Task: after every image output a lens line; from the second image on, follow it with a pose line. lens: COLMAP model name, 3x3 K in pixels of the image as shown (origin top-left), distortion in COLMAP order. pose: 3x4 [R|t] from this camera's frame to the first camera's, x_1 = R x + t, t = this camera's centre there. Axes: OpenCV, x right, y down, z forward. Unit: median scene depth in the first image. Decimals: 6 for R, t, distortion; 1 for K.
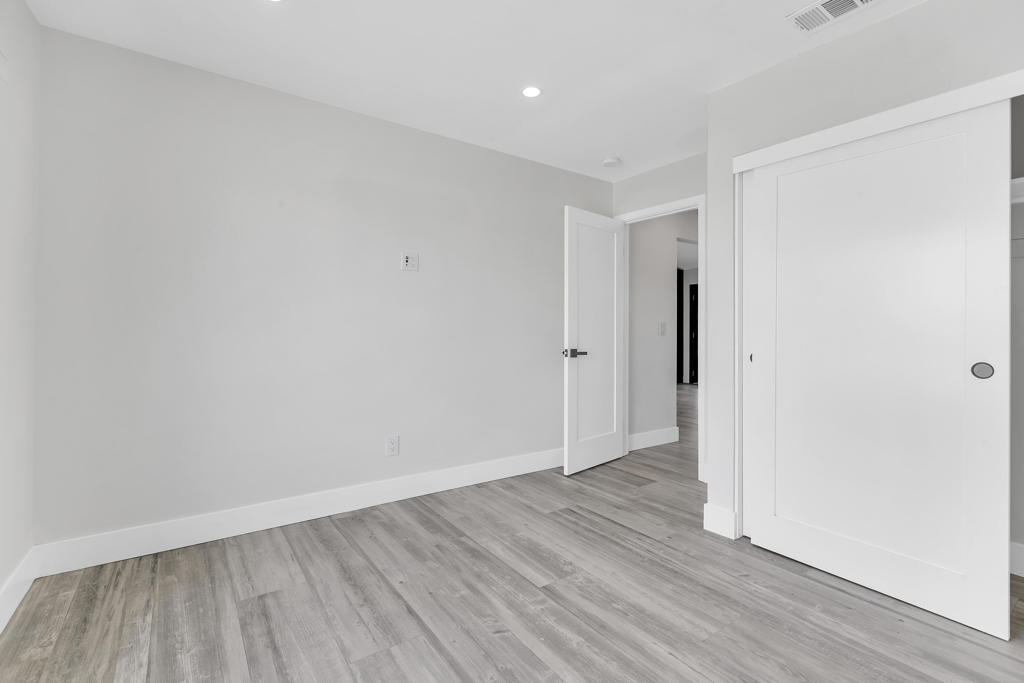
lens RADIAL K [[474.6, 0, 506.3], [0, 474.6, 318.0], [0, 0, 1]] dist [0.001247, 0.000637]
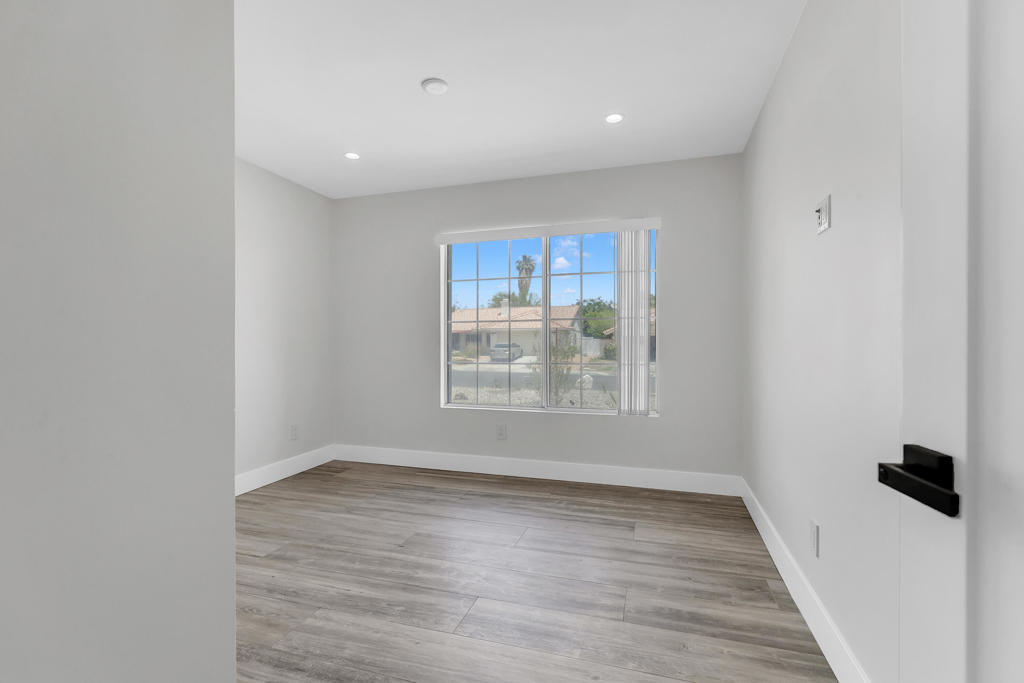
lens RADIAL K [[454.5, 0, 512.0], [0, 454.5, 341.5], [0, 0, 1]] dist [0.003385, -0.002069]
pose [[-0.788138, -0.007457, -0.615454, 0.622913], [0.012045, 0.999548, -0.027535, 0.051790], [0.615381, -0.029115, -0.787692, 1.853998]]
